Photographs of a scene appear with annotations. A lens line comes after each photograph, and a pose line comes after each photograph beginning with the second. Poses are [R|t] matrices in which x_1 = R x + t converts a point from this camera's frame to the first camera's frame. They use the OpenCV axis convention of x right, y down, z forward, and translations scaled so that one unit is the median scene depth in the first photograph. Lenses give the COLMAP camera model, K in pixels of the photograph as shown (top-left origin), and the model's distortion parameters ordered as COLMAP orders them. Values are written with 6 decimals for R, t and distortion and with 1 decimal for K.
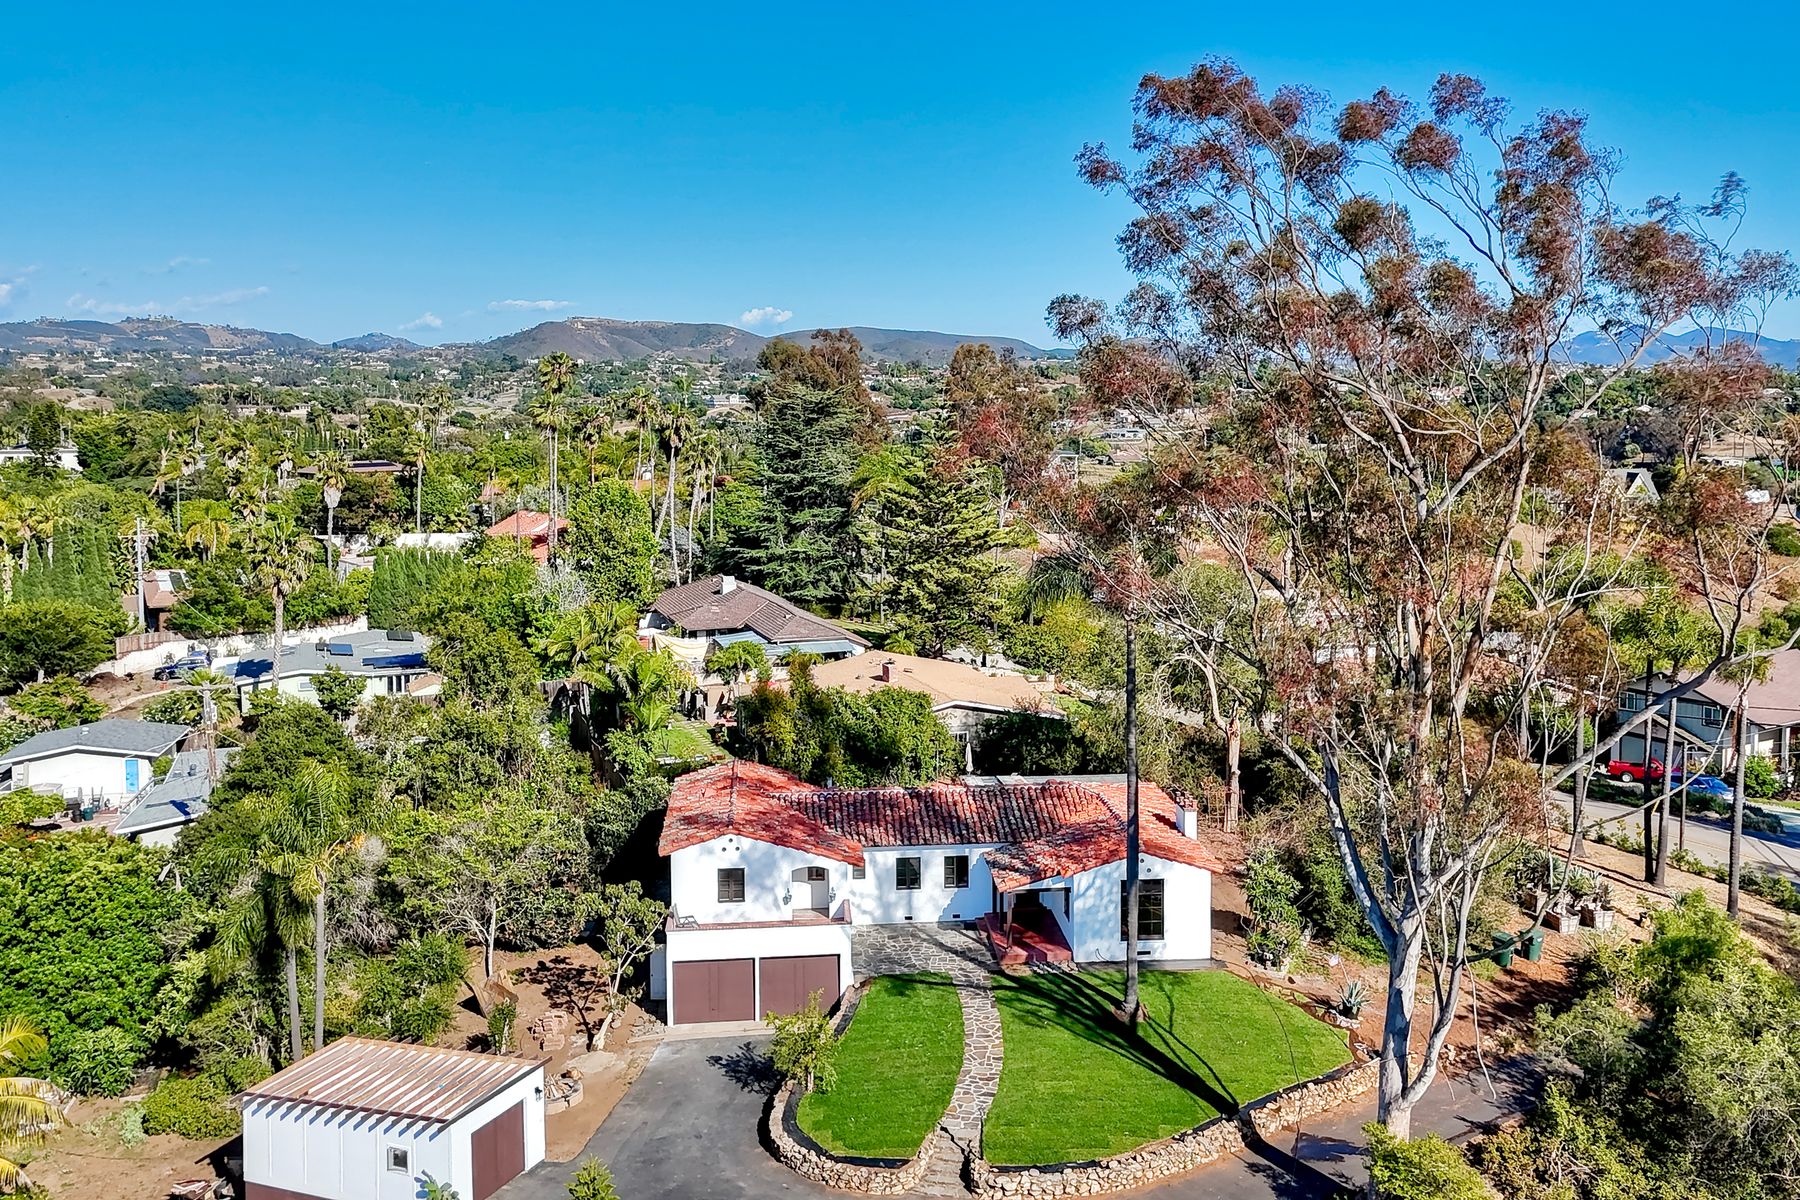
lens RADIAL K [[1583.8, 0, 929.6], [0, 1583.8, 506.8], [0, 0, 1]] dist [0.091734, -0.138421]
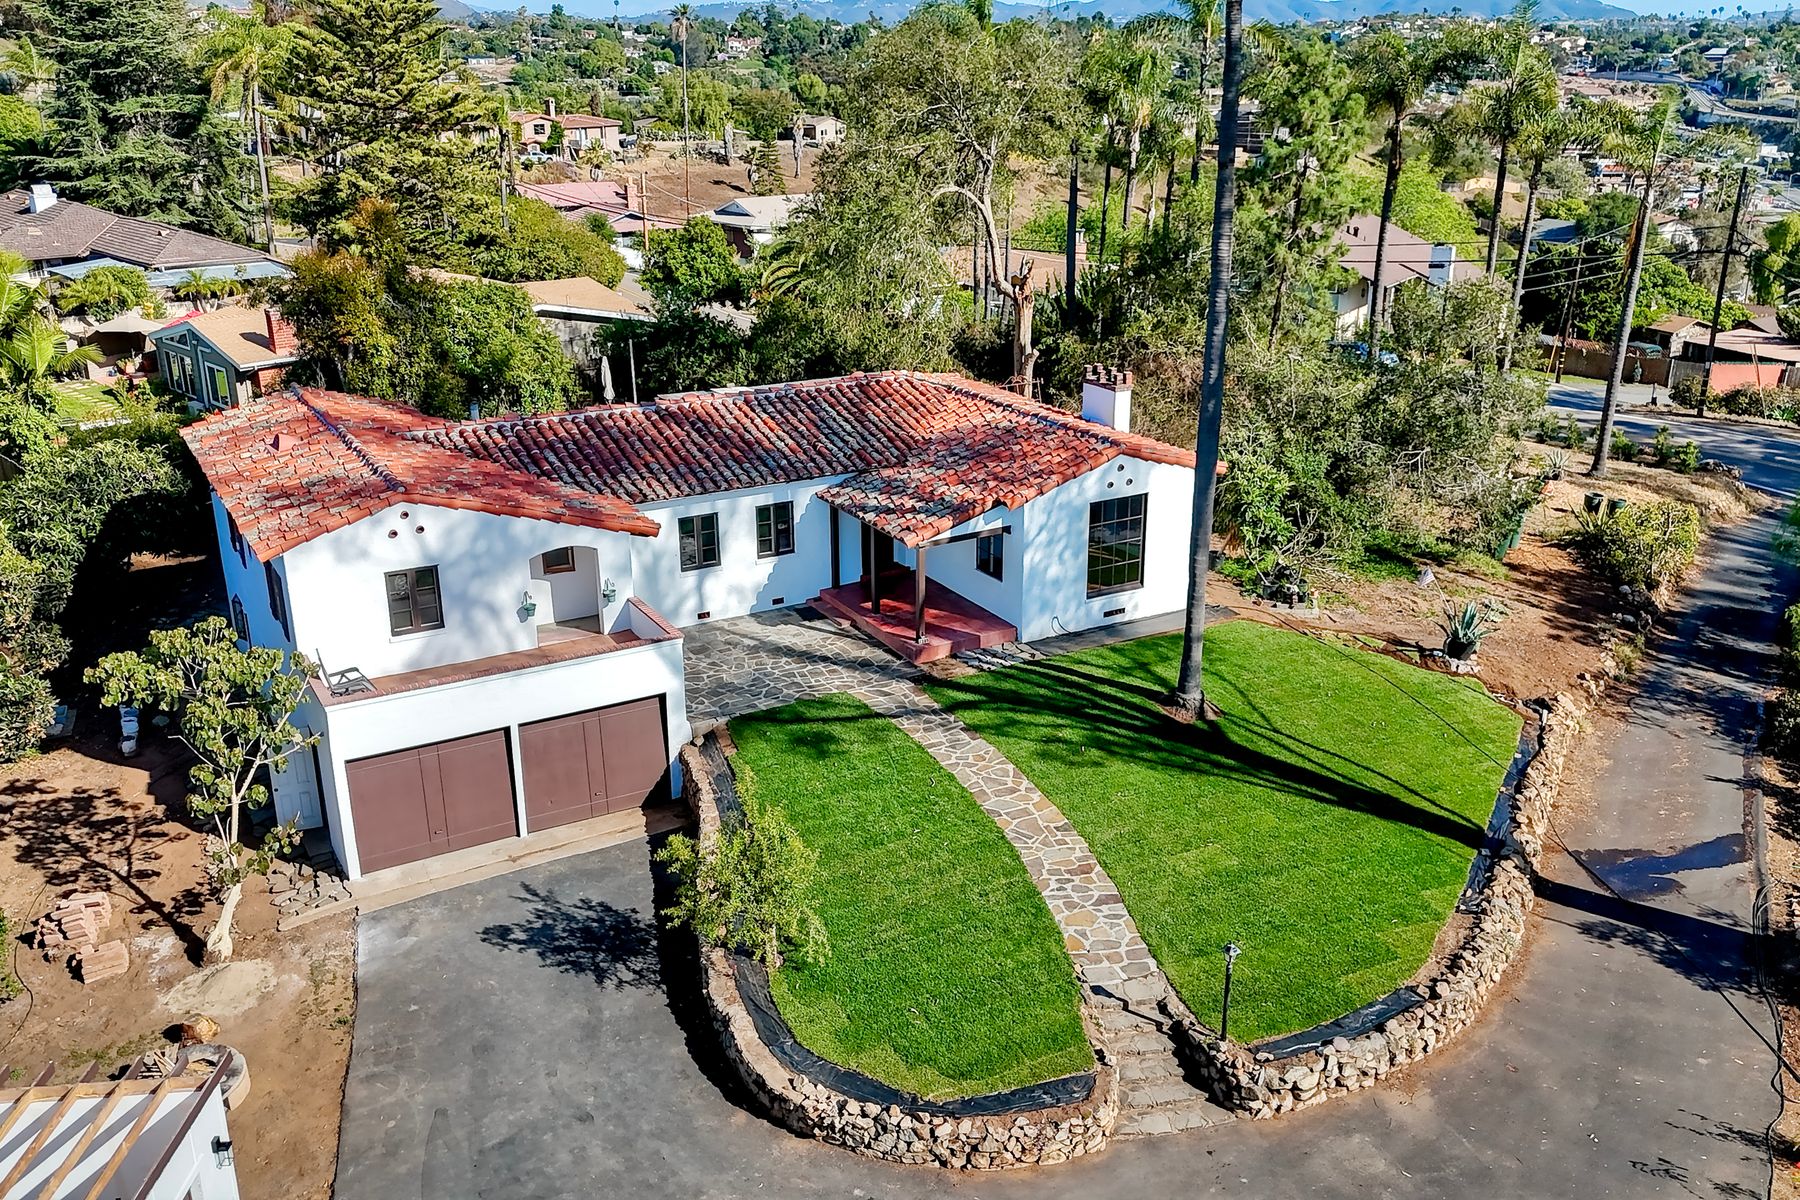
lens RADIAL K [[1562.0, 0, 900.0], [0, 1562.0, 600.0], [0, 0, 1]] dist [0.088655, -0.098262]
pose [[0.913999, -0.137413, 0.381736, -0.166260], [0.033898, 0.963471, 0.265658, 0.102033], [-0.404297, -0.229871, 0.885270, 0.461347]]
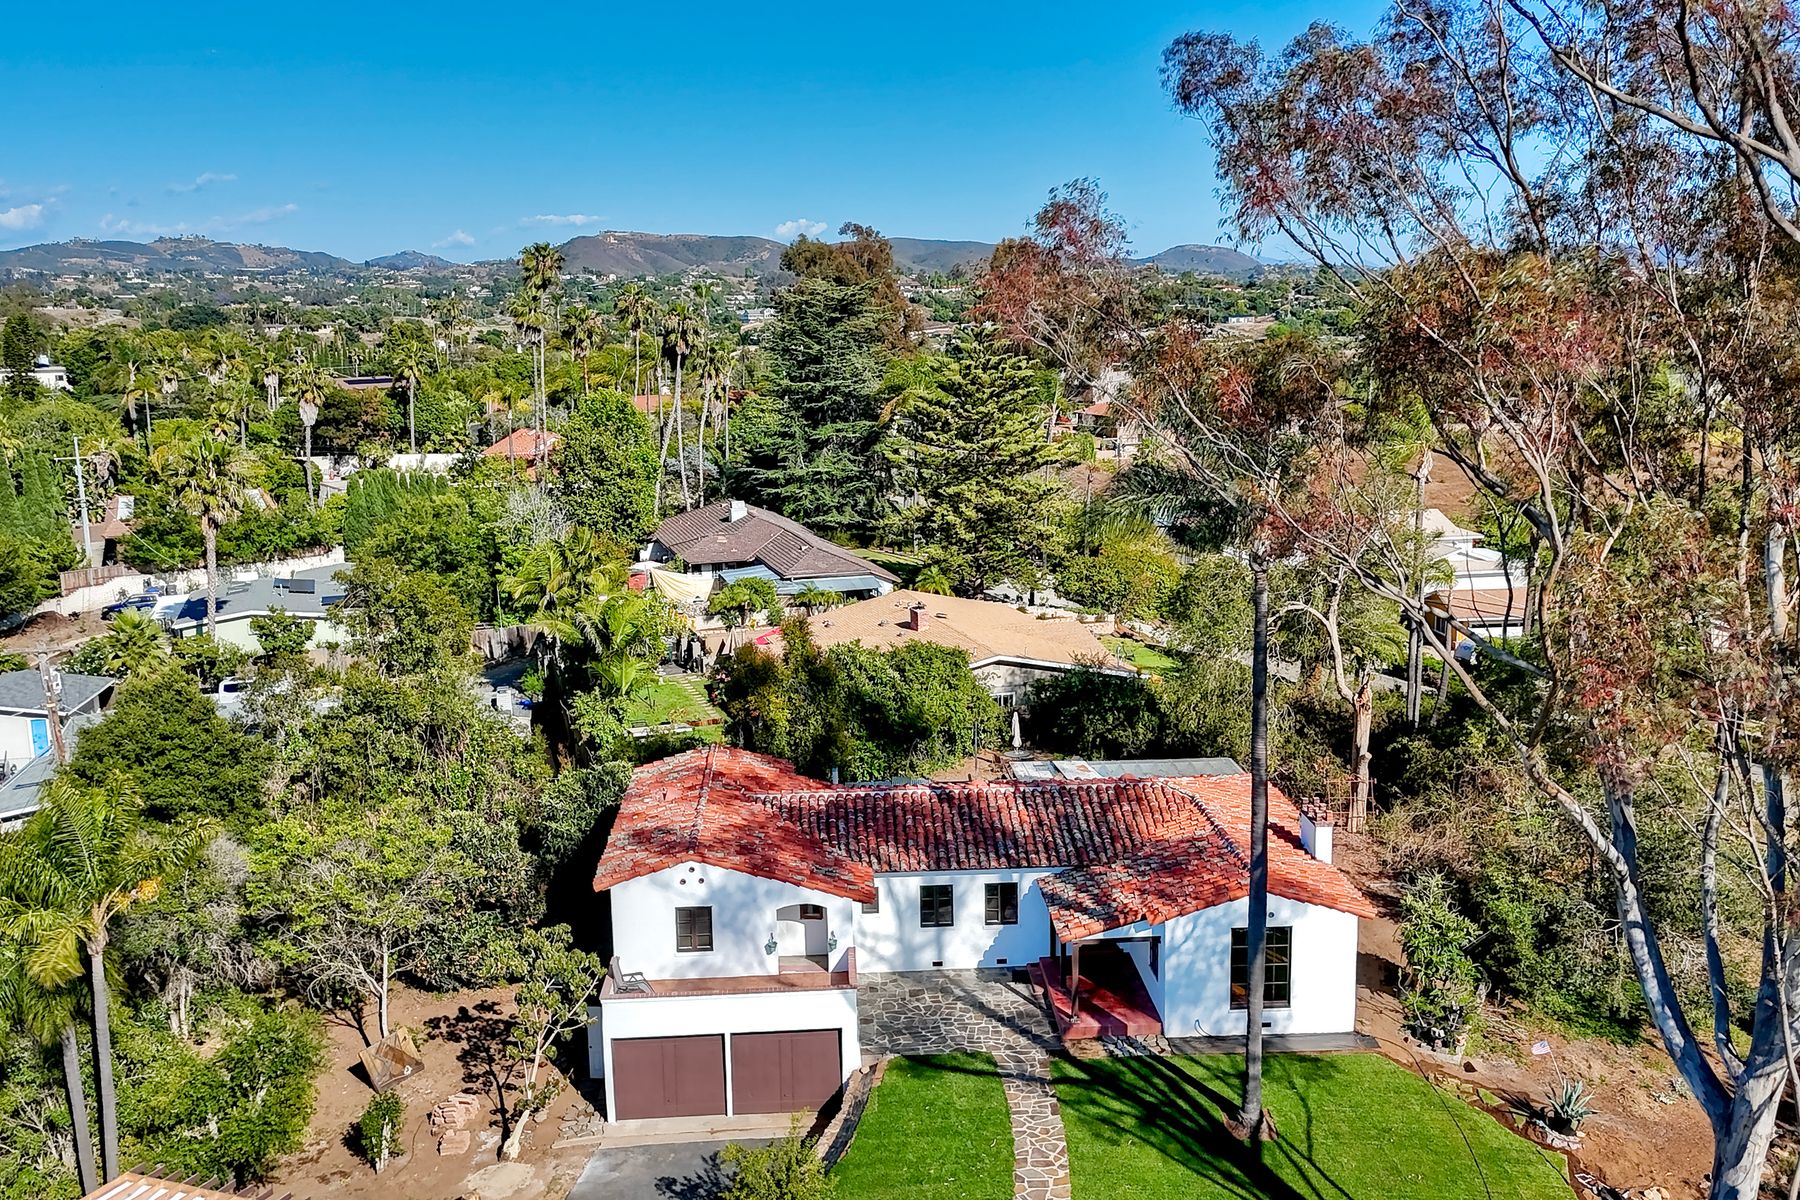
lens RADIAL K [[1604.1, 0, 900.0], [0, 1604.1, 600.0], [0, 0, 1]] dist [0.094462, -0.140734]
pose [[0.998980, -0.004347, -0.044935, 0.003952], [0.009190, 0.994092, 0.108148, 0.006754], [0.044200, -0.108450, 0.993119, 0.266914]]
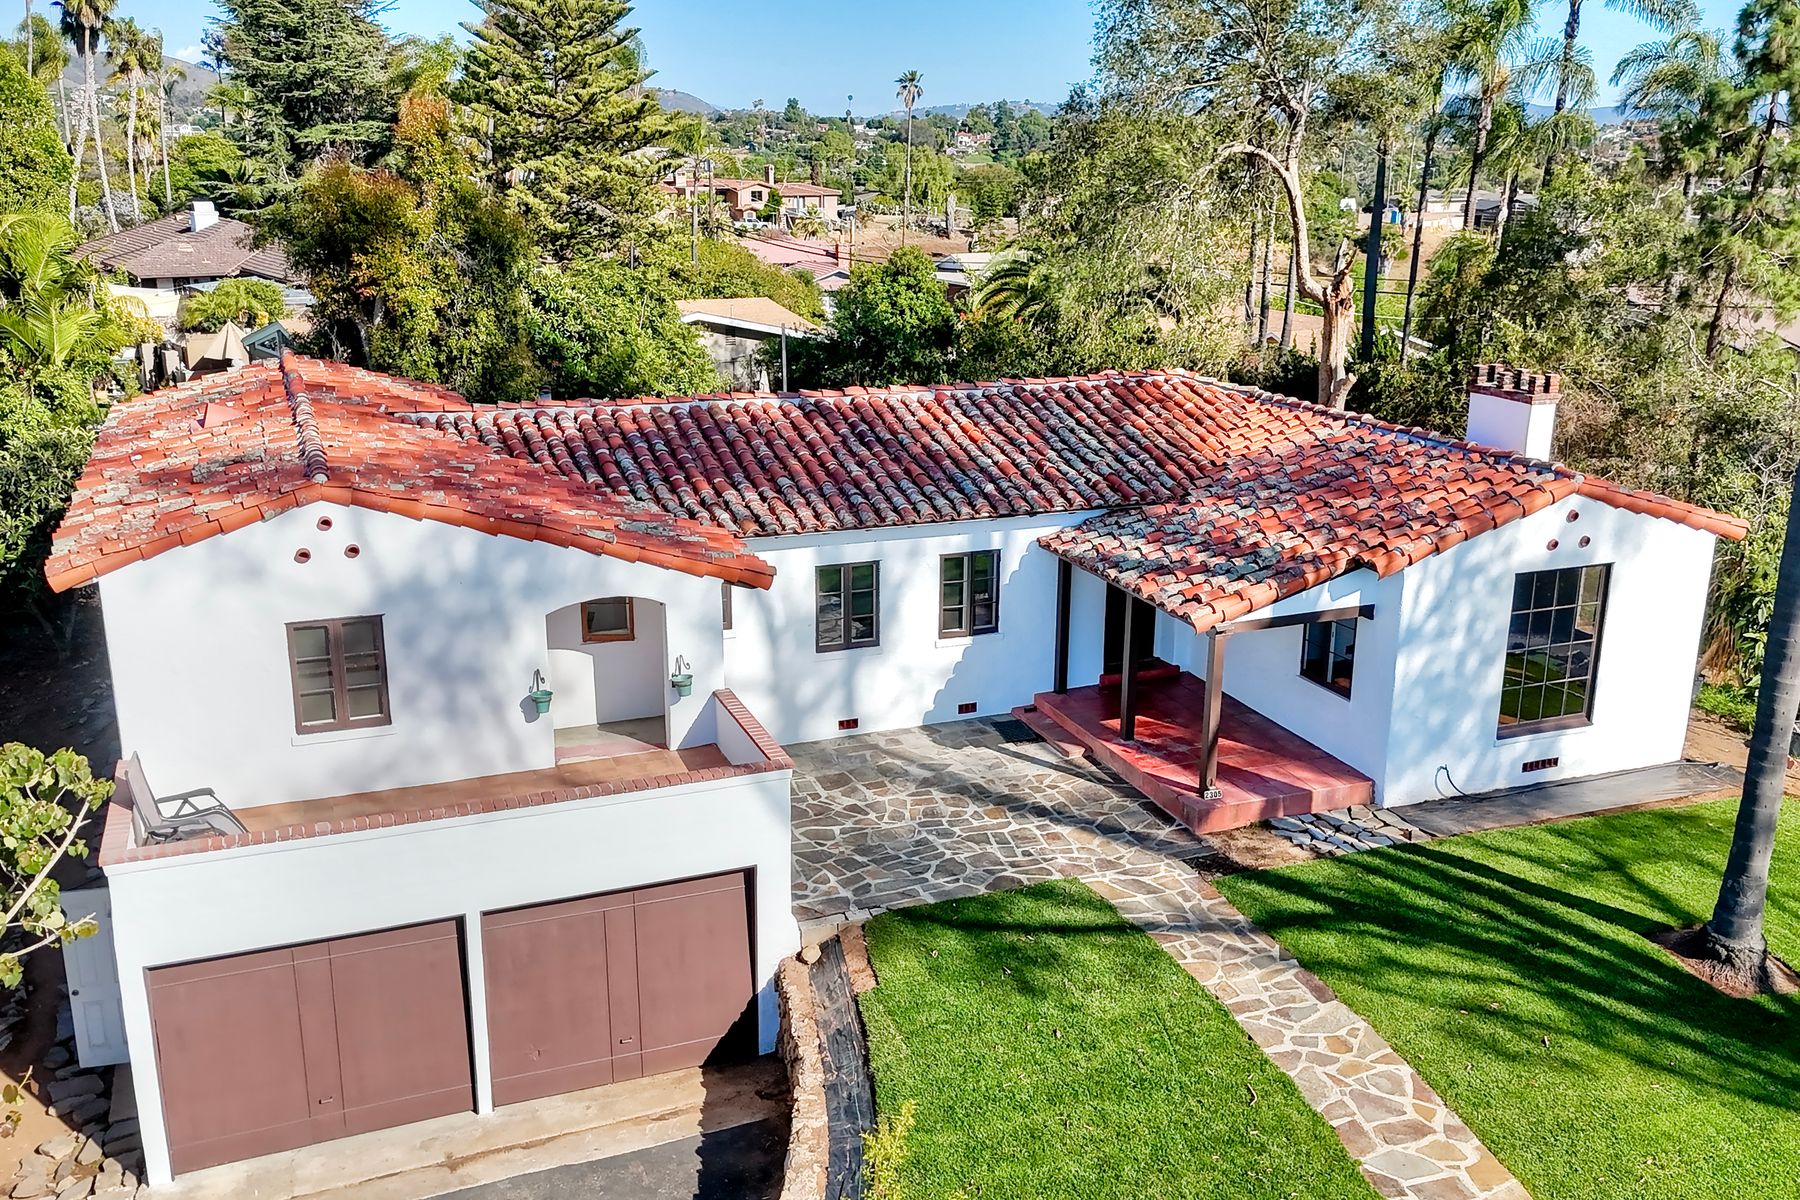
lens RADIAL K [[1588.1, 0, 900.0], [0, 1588.1, 600.0], [0, 0, 1]] dist [0.088800, -0.091530]
pose [[0.960830, -0.064834, 0.269448, -0.098607], [0.009072, 0.979088, 0.203235, 0.155736], [-0.276989, -0.192830, 0.941325, 0.656891]]
